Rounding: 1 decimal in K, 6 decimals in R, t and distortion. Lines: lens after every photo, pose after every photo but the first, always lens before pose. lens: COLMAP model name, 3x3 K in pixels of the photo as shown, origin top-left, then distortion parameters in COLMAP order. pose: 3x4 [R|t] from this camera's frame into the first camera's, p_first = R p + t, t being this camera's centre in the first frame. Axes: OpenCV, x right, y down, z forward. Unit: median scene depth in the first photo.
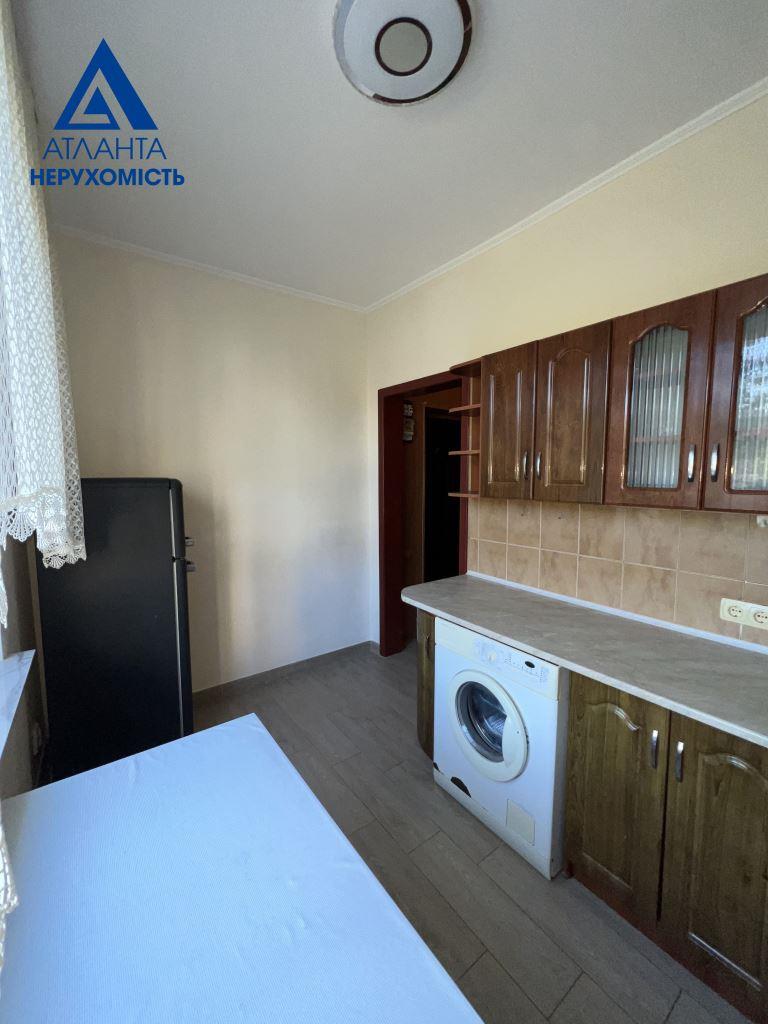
lens RADIAL K [[410.7, 0, 384.0], [0, 410.7, 512.0], [0, 0, 1]] dist [-0.000895, 0.000052]
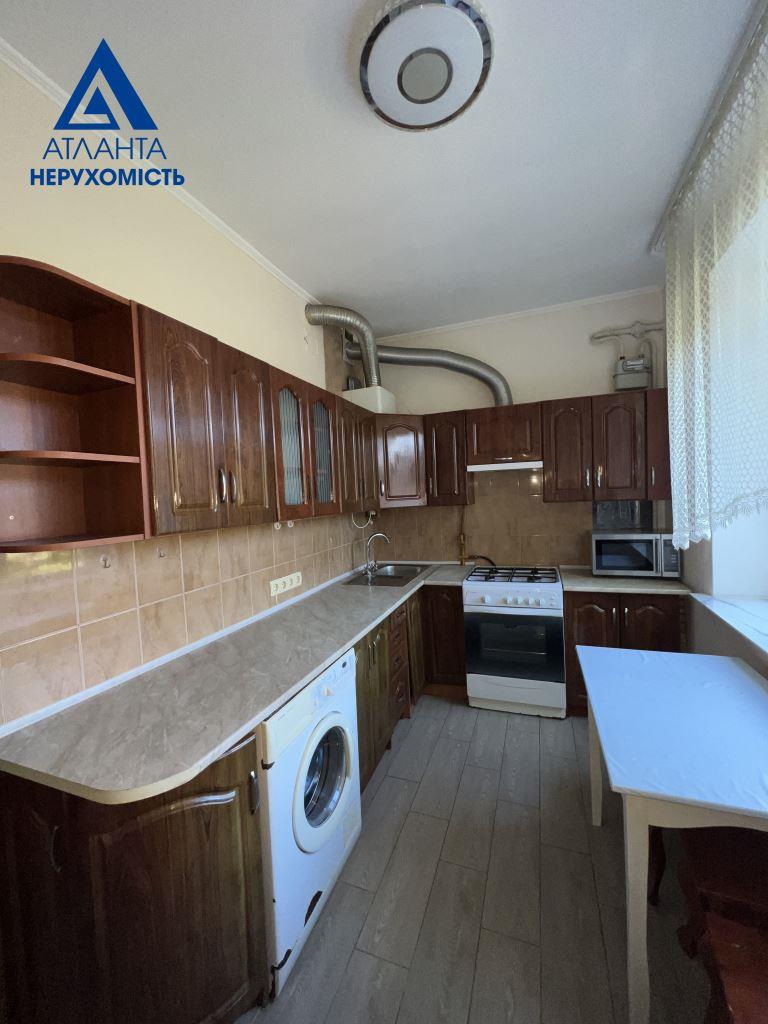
lens RADIAL K [[410.7, 0, 384.0], [0, 410.7, 512.0], [0, 0, 1]] dist [-0.000895, 0.000052]
pose [[-0.546544, -0.010114, 0.837369, -0.535376], [0.124876, 0.987763, 0.093437, -0.104170], [-0.828067, 0.155635, -0.538593, 1.248182]]
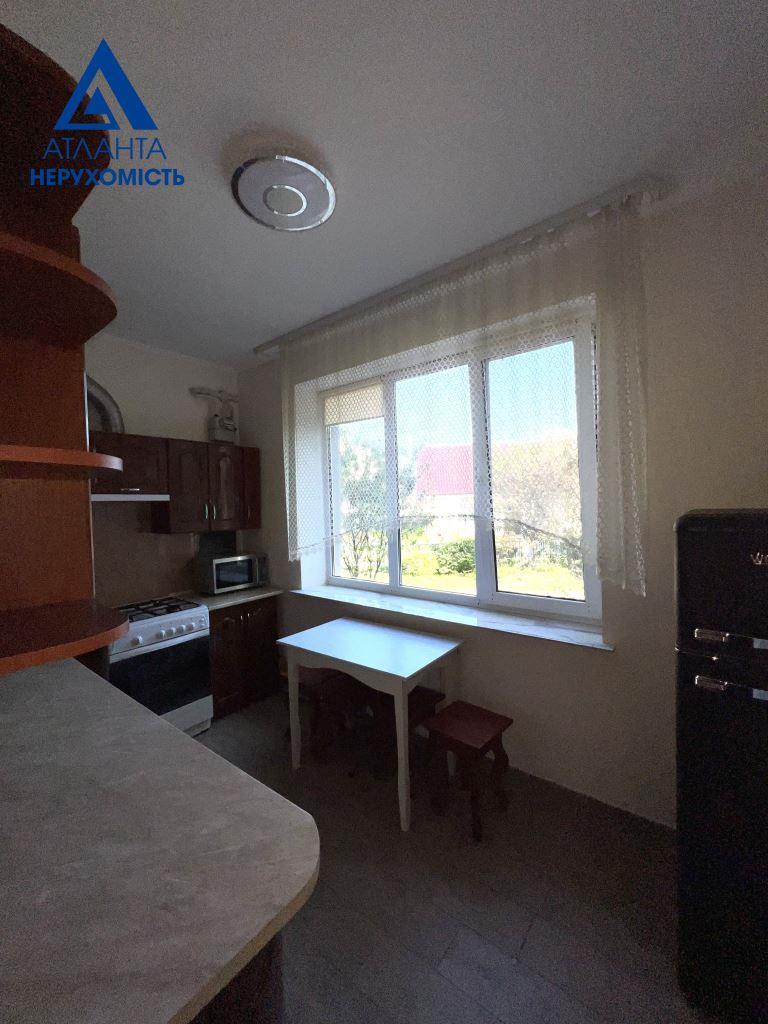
lens RADIAL K [[410.7, 0, 384.0], [0, 410.7, 512.0], [0, 0, 1]] dist [-0.000895, 0.000052]
pose [[-0.960794, 0.031463, -0.275471, 0.102290], [0.000783, 0.993845, 0.110780, -0.188534], [0.277261, 0.106221, -0.954905, 1.701374]]
